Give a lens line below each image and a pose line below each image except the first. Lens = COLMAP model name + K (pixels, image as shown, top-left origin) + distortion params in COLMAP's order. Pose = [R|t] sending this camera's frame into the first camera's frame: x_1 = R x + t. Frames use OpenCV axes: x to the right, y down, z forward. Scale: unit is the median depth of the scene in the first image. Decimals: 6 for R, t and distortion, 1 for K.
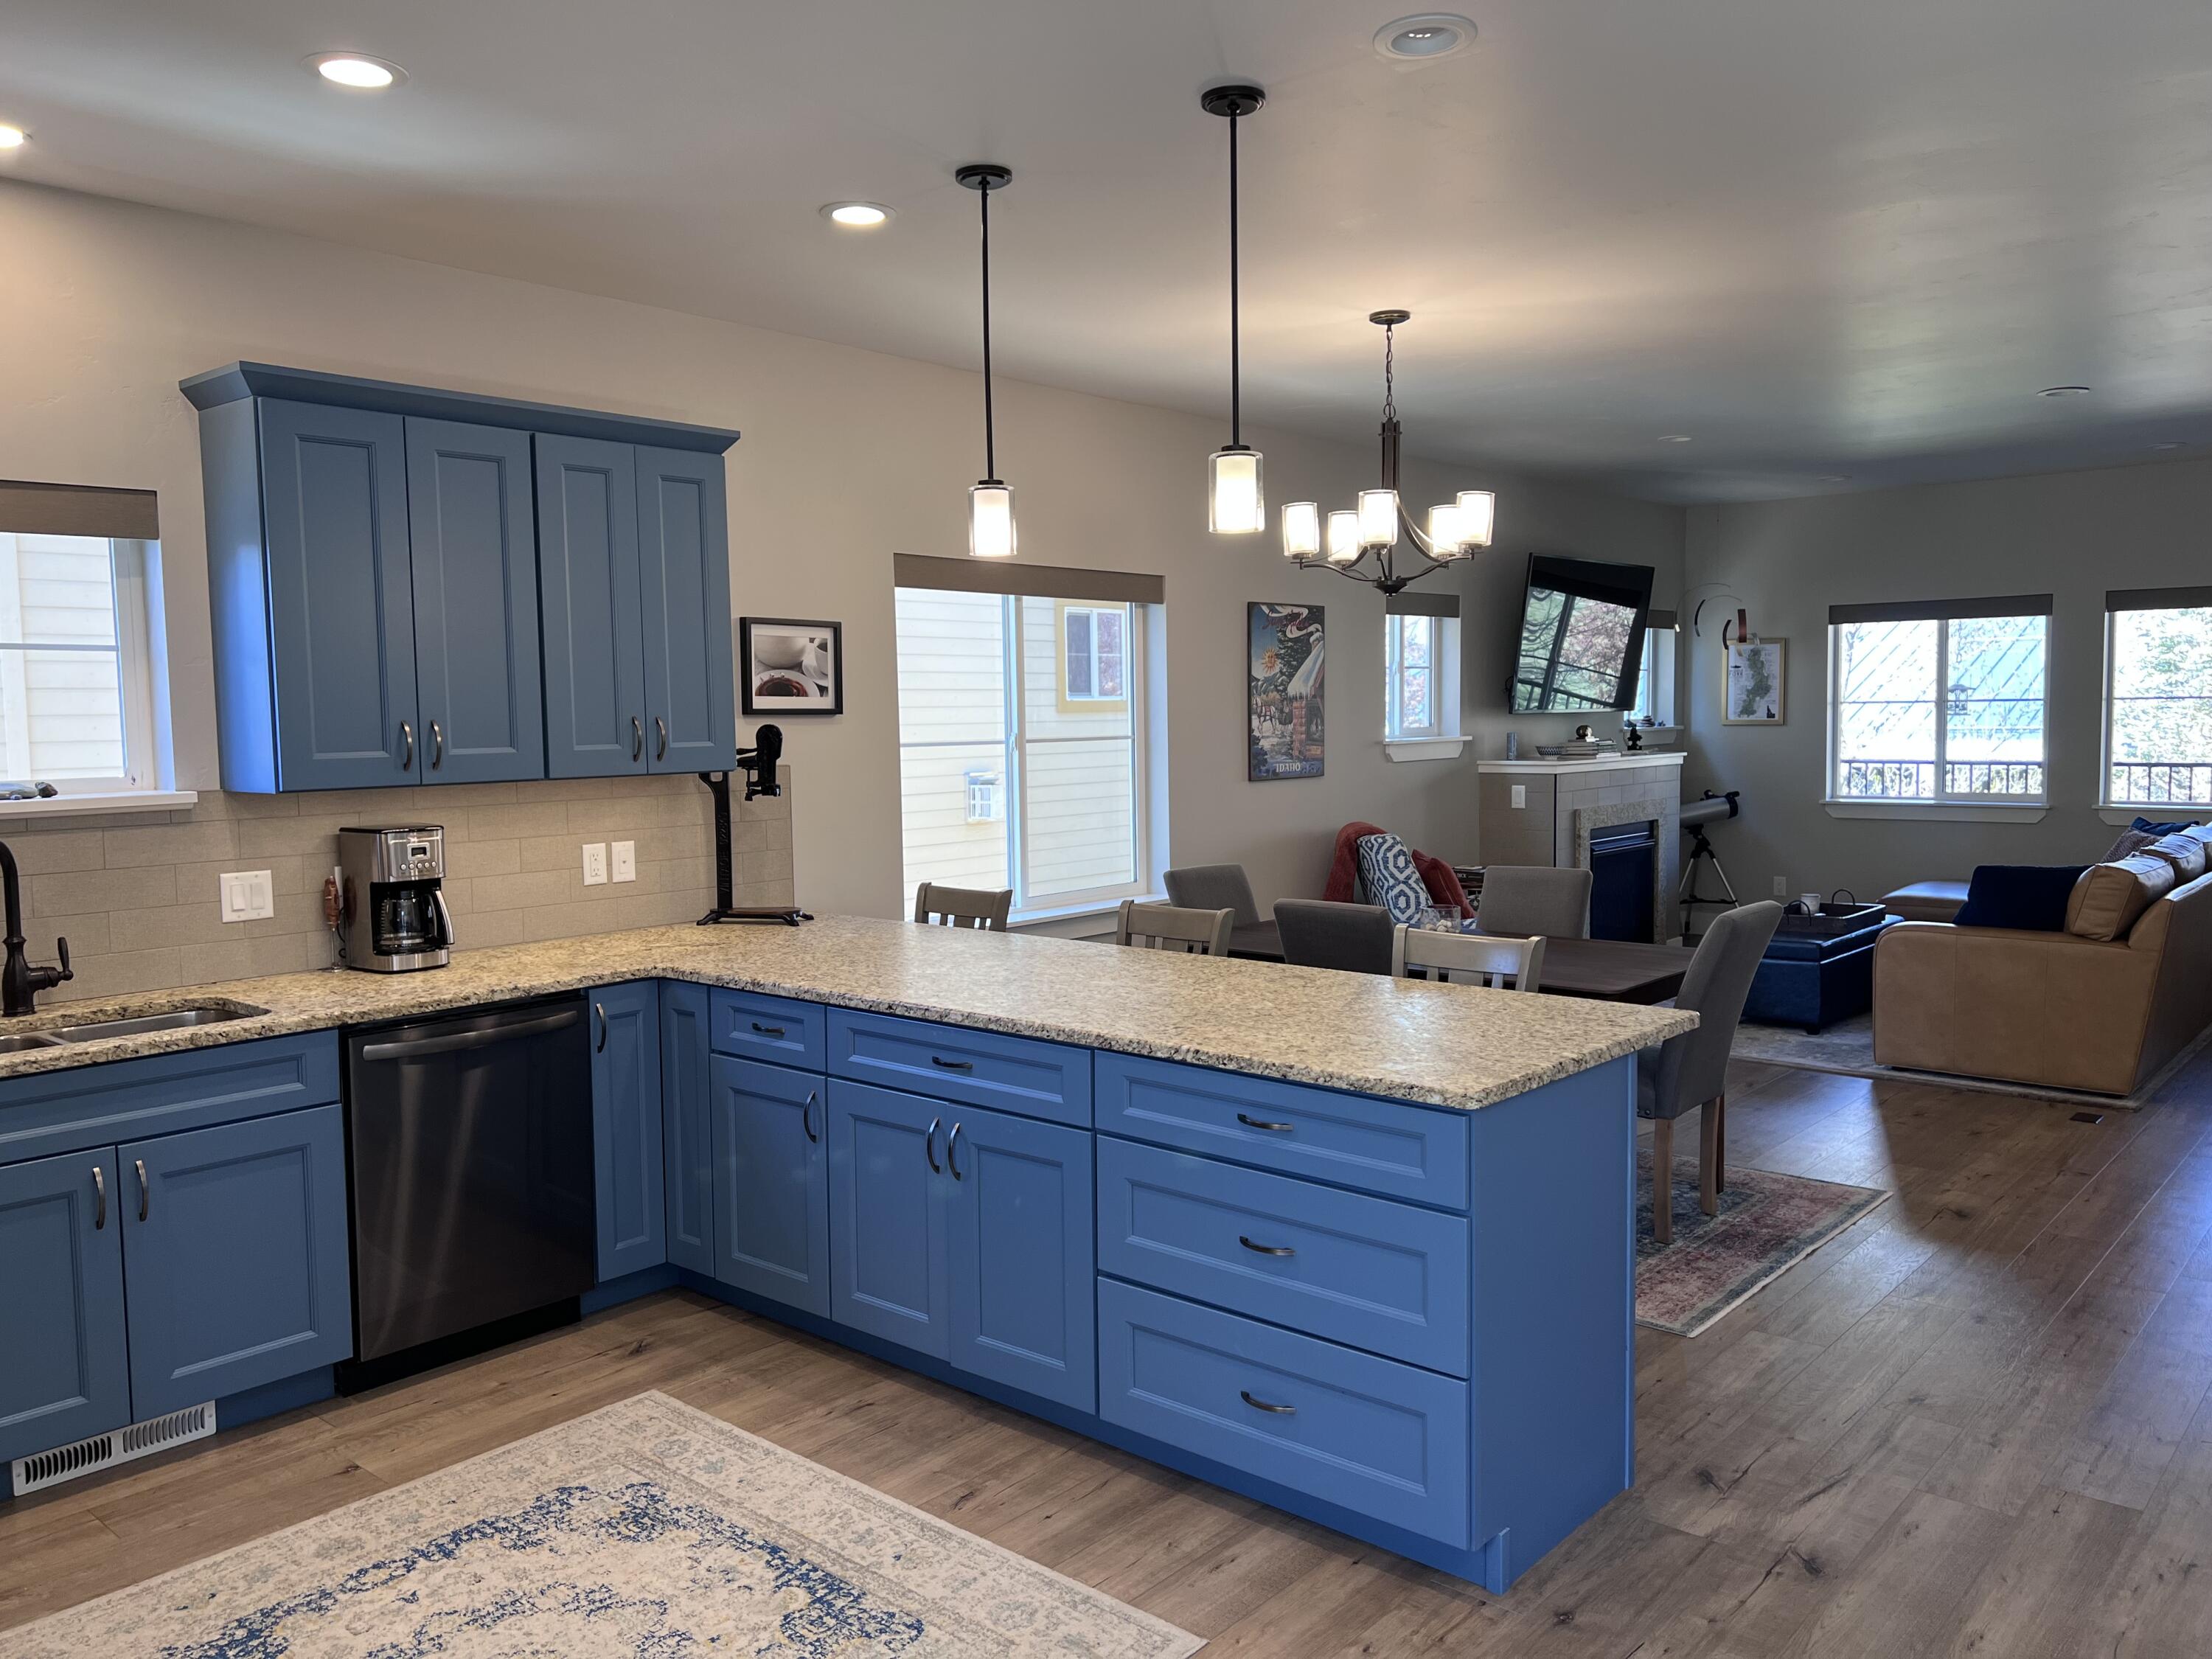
lens RADIAL K [[1661.4, 0, 1094.2], [0, 1661.4, 811.5], [0, 0, 1]] dist [0.081835, -0.073952]
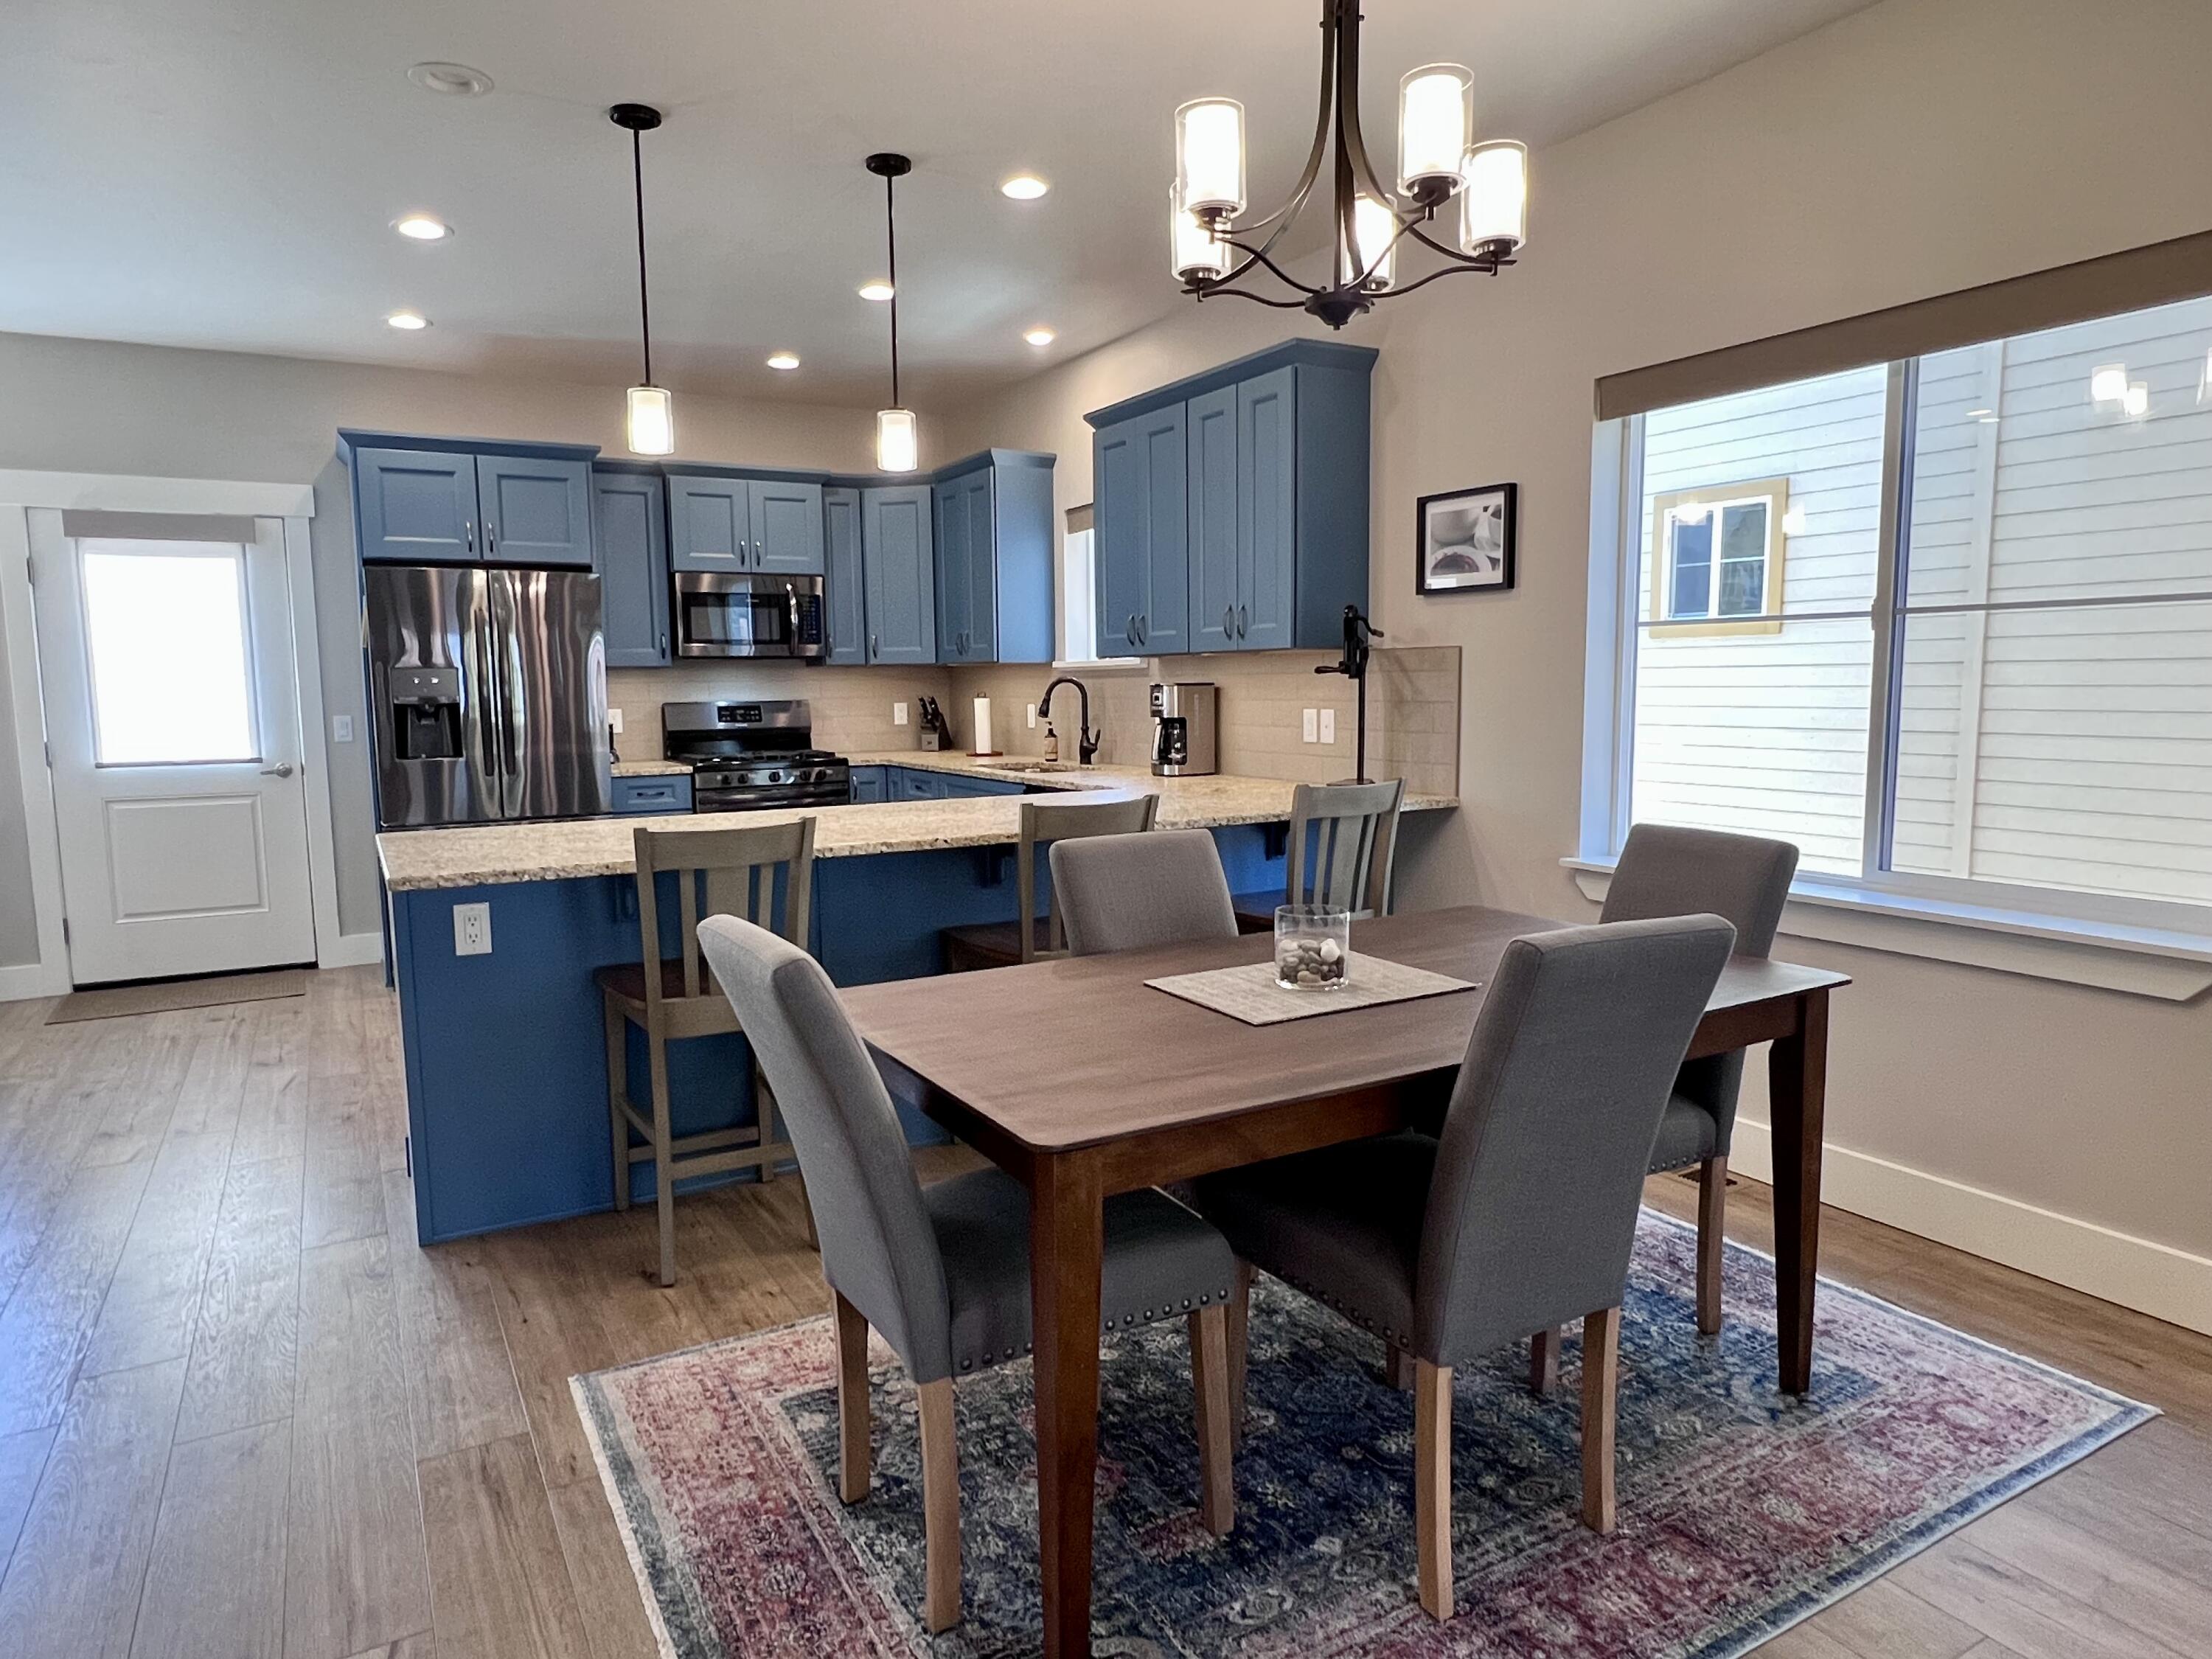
lens RADIAL K [[1335.9, 0, 1095.7], [0, 1335.9, 832.7], [0, 0, 1]] dist [0.012691, -0.008419]
pose [[-0.323859, 0.127066, -0.937534, 0.674330], [-0.041044, 0.988120, 0.148100, -0.029427], [0.945215, 0.086443, -0.314796, 1.150031]]
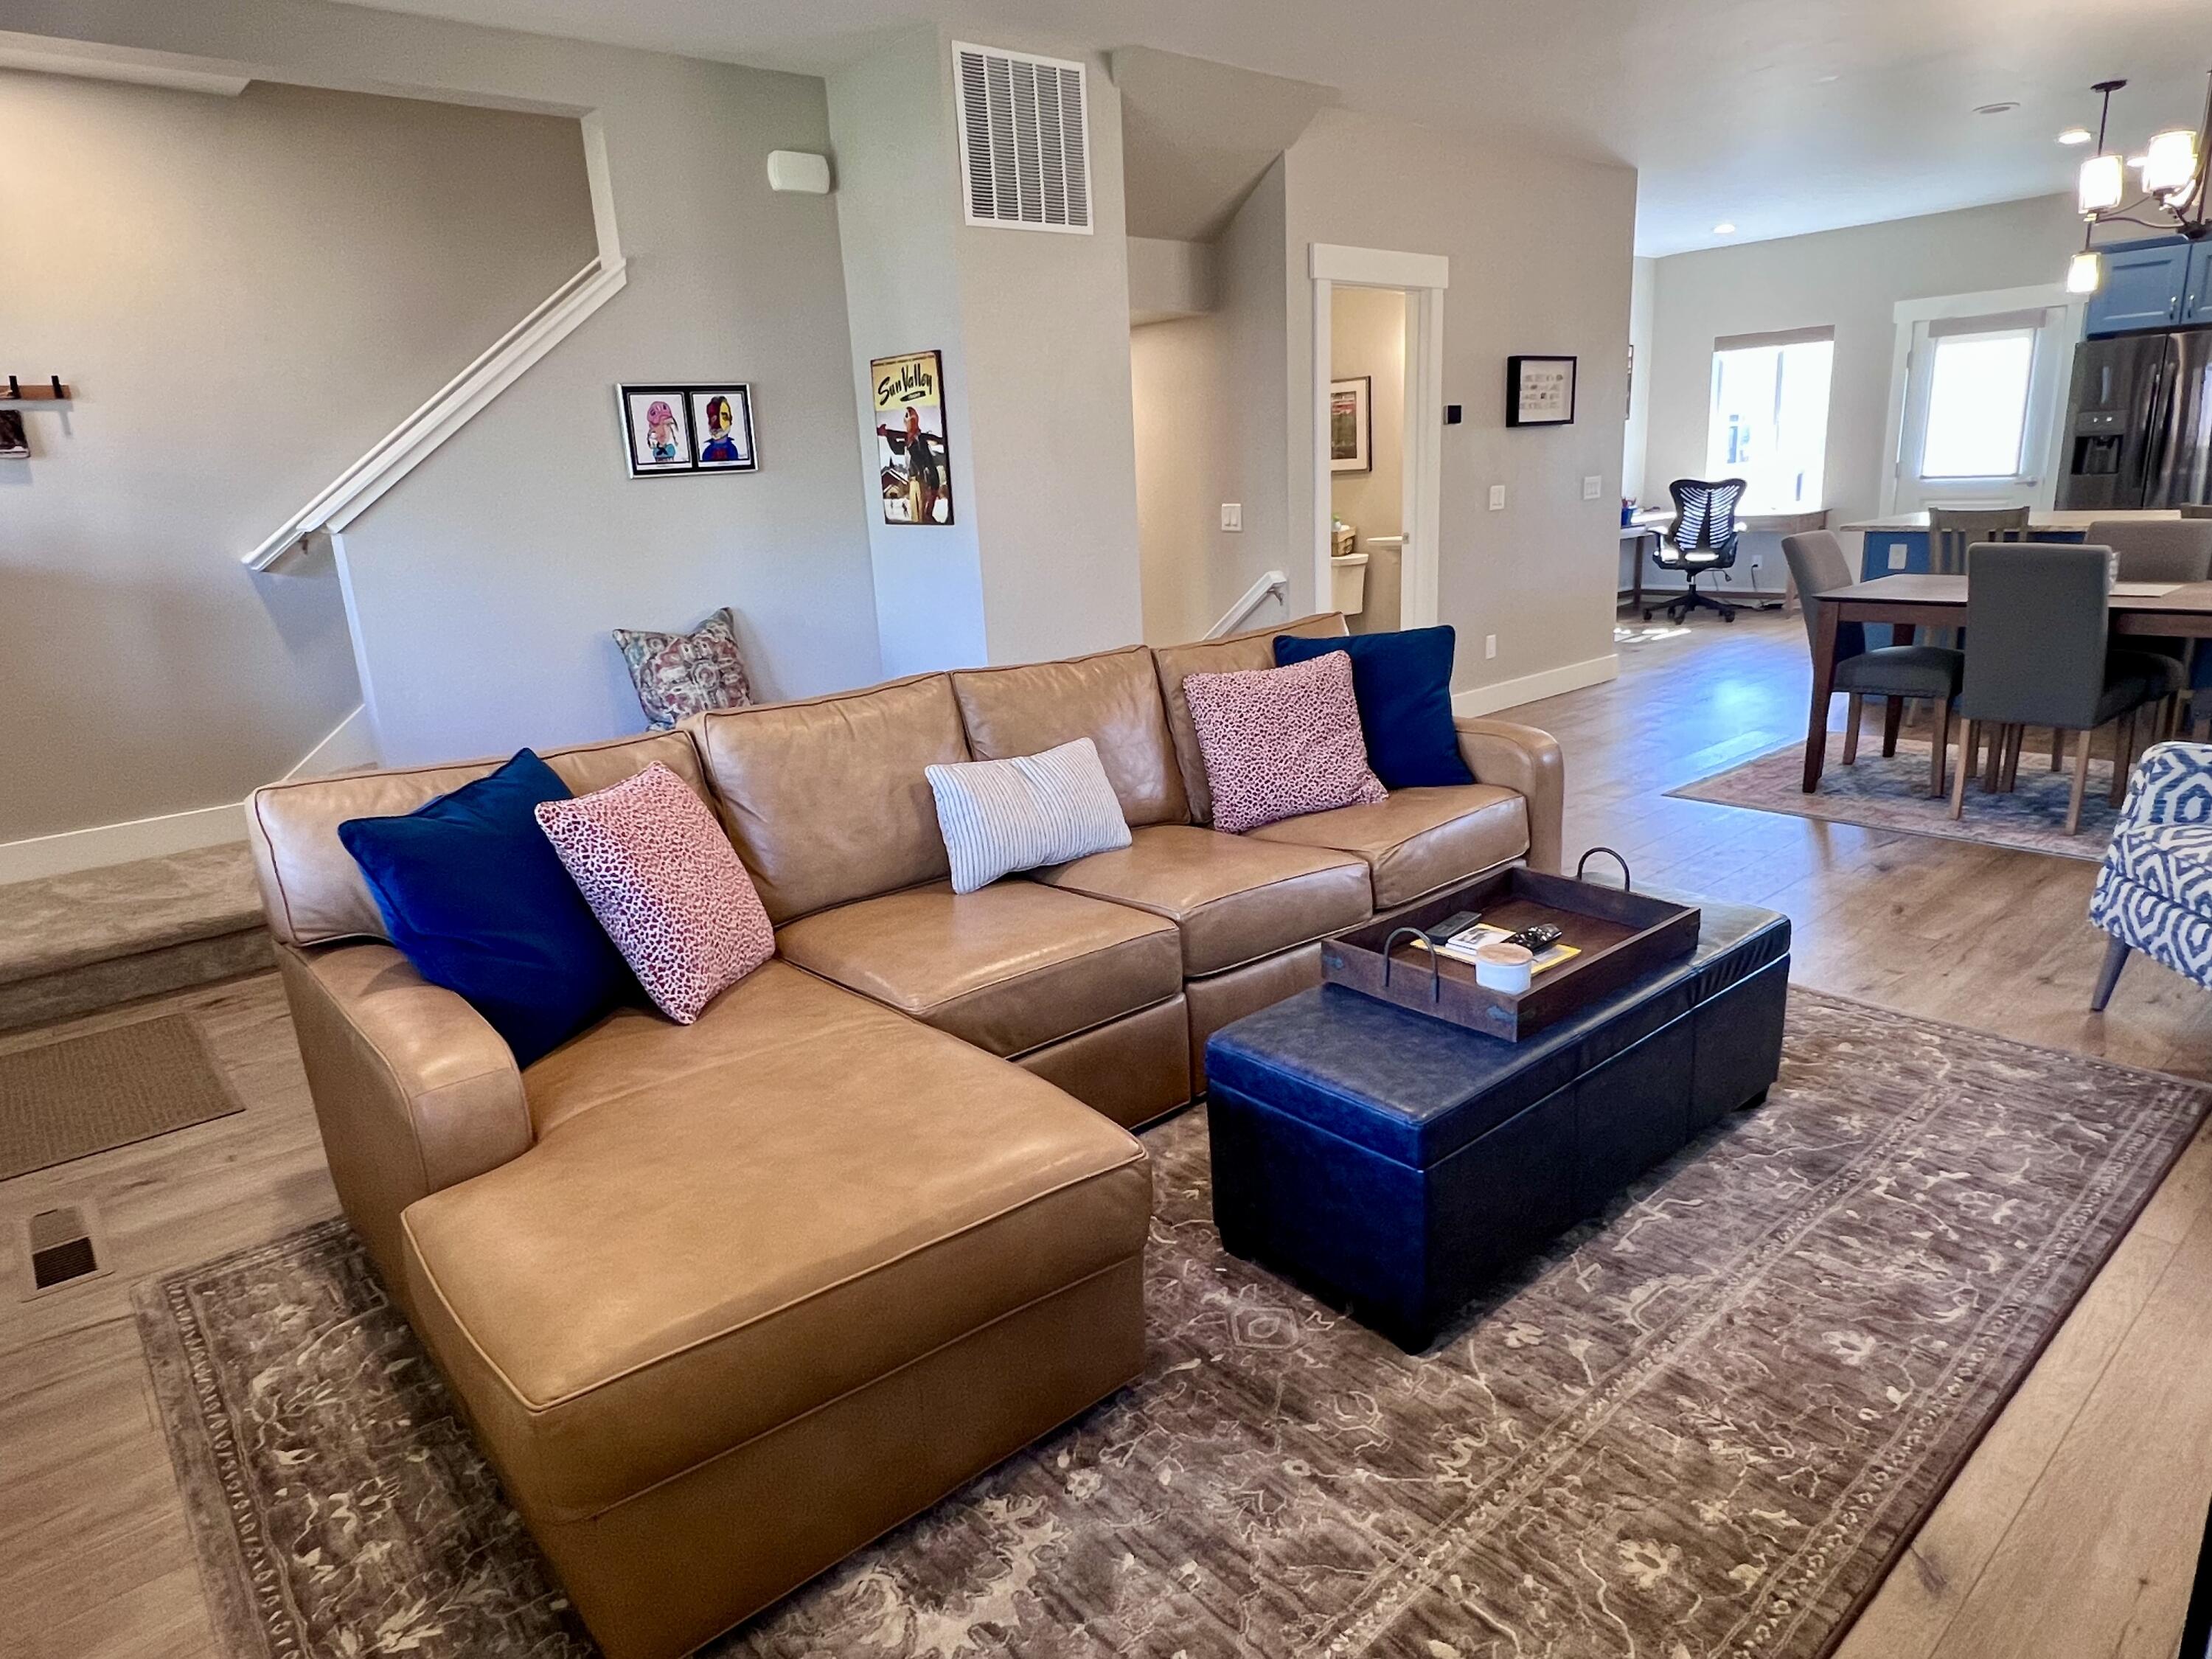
lens RADIAL K [[1335.9, 0, 1101.6], [0, 1335.9, 815.6], [0, 0, 1]] dist [0.012691, -0.008419]
pose [[-0.988534, 0.028290, 0.148327, 0.766964], [0.073771, 0.947567, 0.310926, -0.107119], [-0.131754, 0.318303, -0.938789, 2.103063]]
